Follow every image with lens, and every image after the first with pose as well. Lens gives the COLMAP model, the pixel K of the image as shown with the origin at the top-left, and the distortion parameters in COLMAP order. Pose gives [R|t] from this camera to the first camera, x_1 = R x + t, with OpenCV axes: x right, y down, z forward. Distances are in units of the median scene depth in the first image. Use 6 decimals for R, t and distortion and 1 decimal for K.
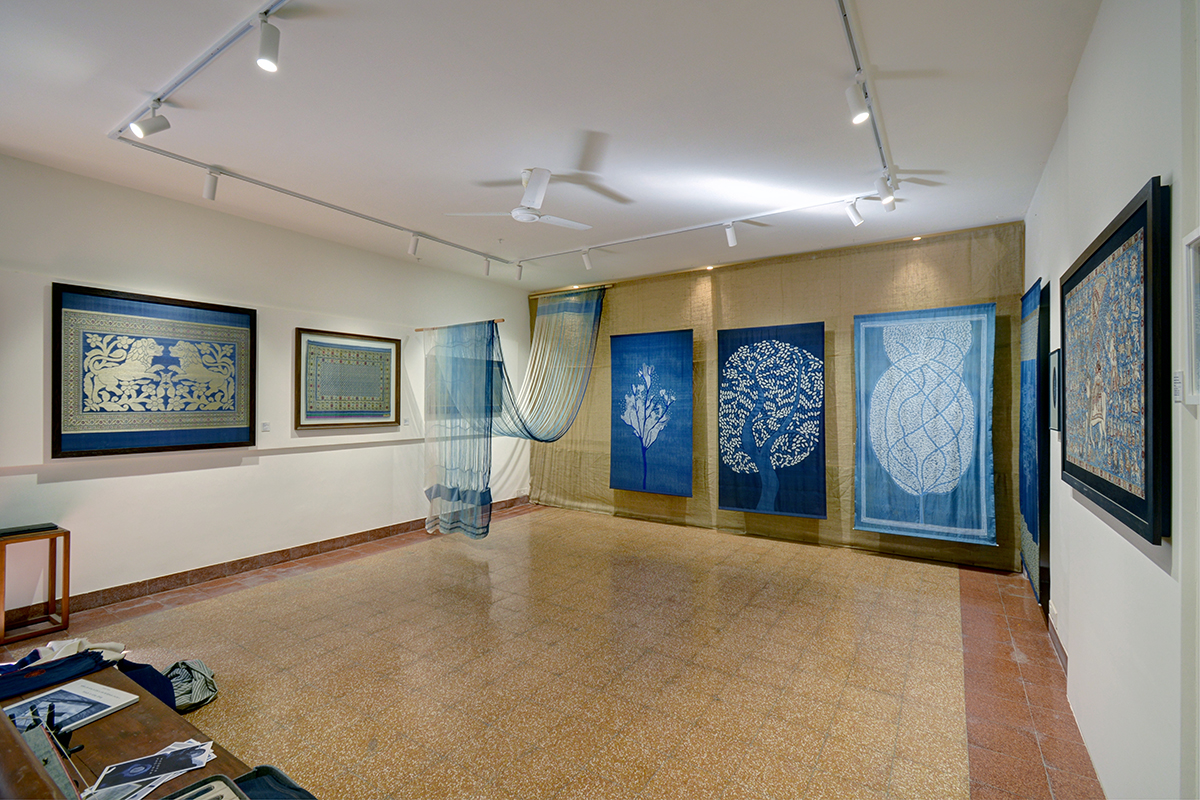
lens RADIAL K [[532.5, 0, 601.8], [0, 532.5, 396.9], [0, 0, 1]] dist [0.004703, -0.000238]
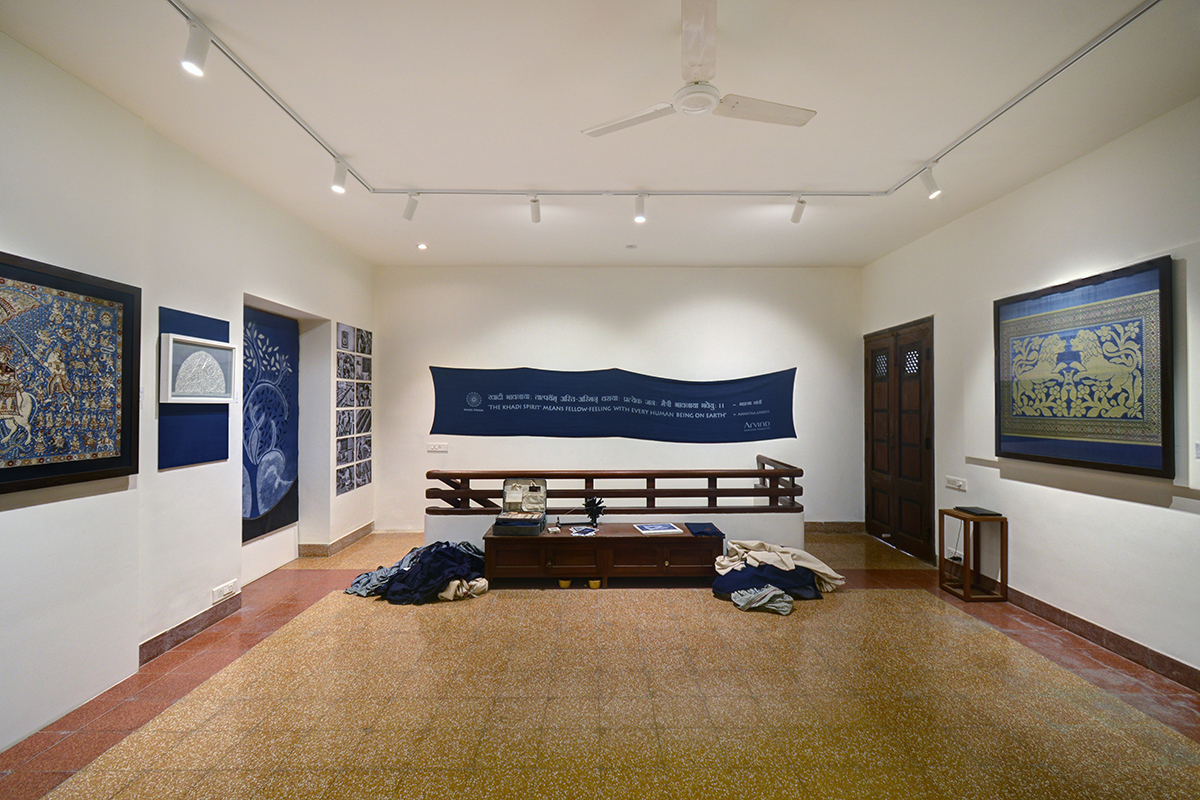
lens RADIAL K [[532.5, 0, 603.7], [0, 532.5, 401.9], [0, 0, 1]] dist [0.004703, -0.000238]
pose [[-0.828683, -0.007714, -0.559665, 0.223974], [0.000122, 0.999903, -0.013962, 0.012406], [0.559719, -0.011638, -0.828601, 1.126416]]
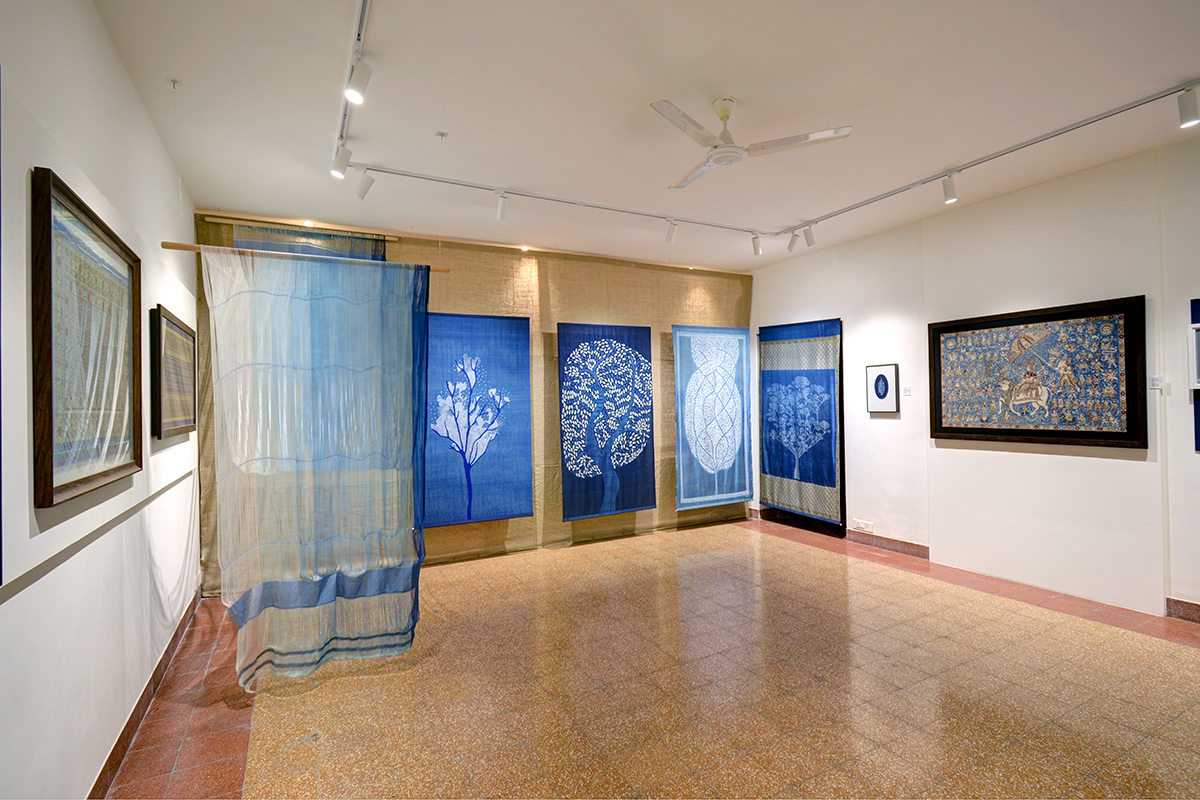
lens RADIAL K [[570.8, 0, 600.2], [0, 570.8, 398.6], [0, 0, 1]] dist [-0.000193, -0.002098]
pose [[0.479819, -0.005166, 0.877352, -0.740465], [0.014633, 0.999891, -0.002116, 0.007088], [-0.877245, 0.013853, 0.479842, 0.600604]]
